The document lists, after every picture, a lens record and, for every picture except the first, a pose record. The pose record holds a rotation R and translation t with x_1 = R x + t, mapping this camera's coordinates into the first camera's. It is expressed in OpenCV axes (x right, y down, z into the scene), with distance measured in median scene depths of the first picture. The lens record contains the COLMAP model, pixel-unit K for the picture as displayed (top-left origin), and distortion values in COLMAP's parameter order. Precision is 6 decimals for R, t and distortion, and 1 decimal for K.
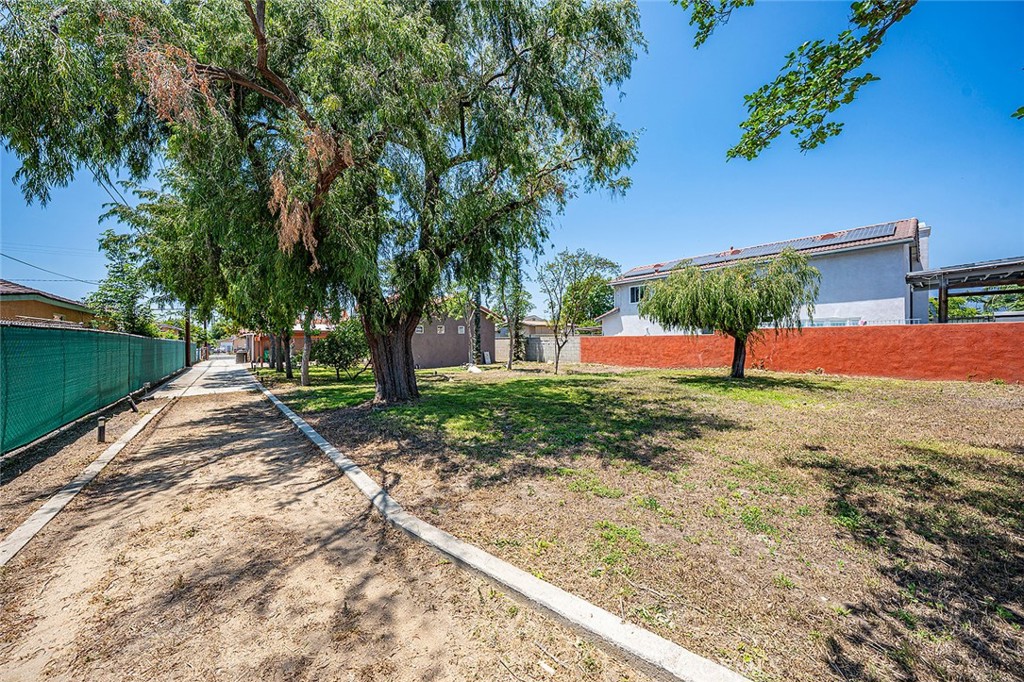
lens RADIAL K [[355.7, 0, 508.3], [0, 355.7, 344.0], [0, 0, 1]] dist [-0.023925, 0.004239]
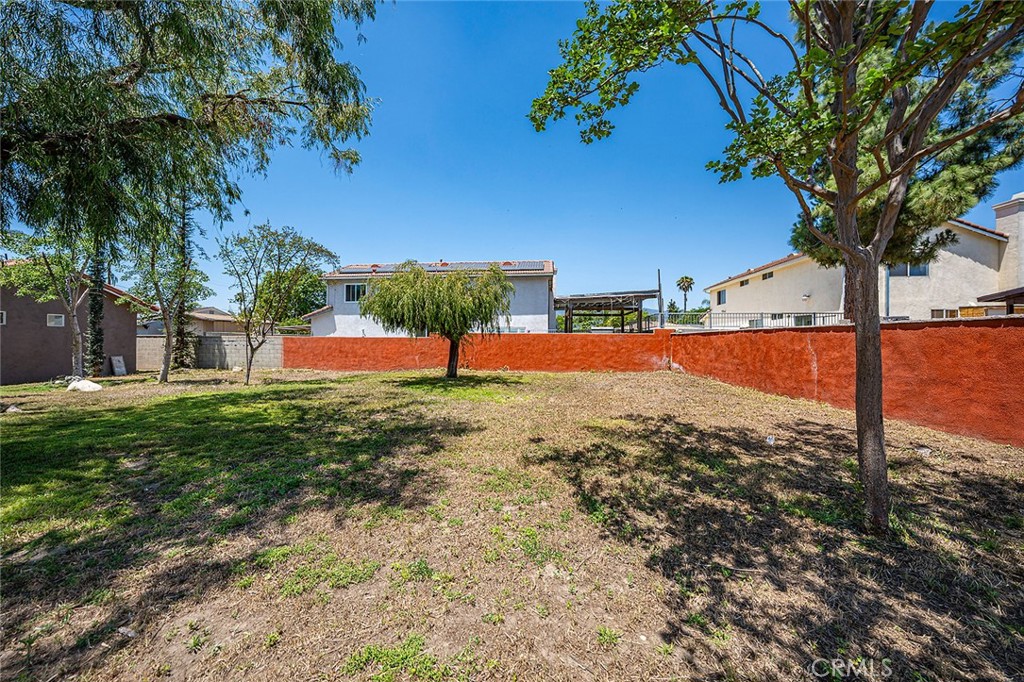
lens RADIAL K [[355.7, 0, 508.9], [0, 355.7, 339.3], [0, 0, 1]] dist [-0.023925, 0.004239]
pose [[0.713033, 0.019830, 0.700850, 0.012235], [-0.005637, 0.999730, -0.022551, 0.002883], [-0.701108, 0.012129, 0.712952, 0.151248]]
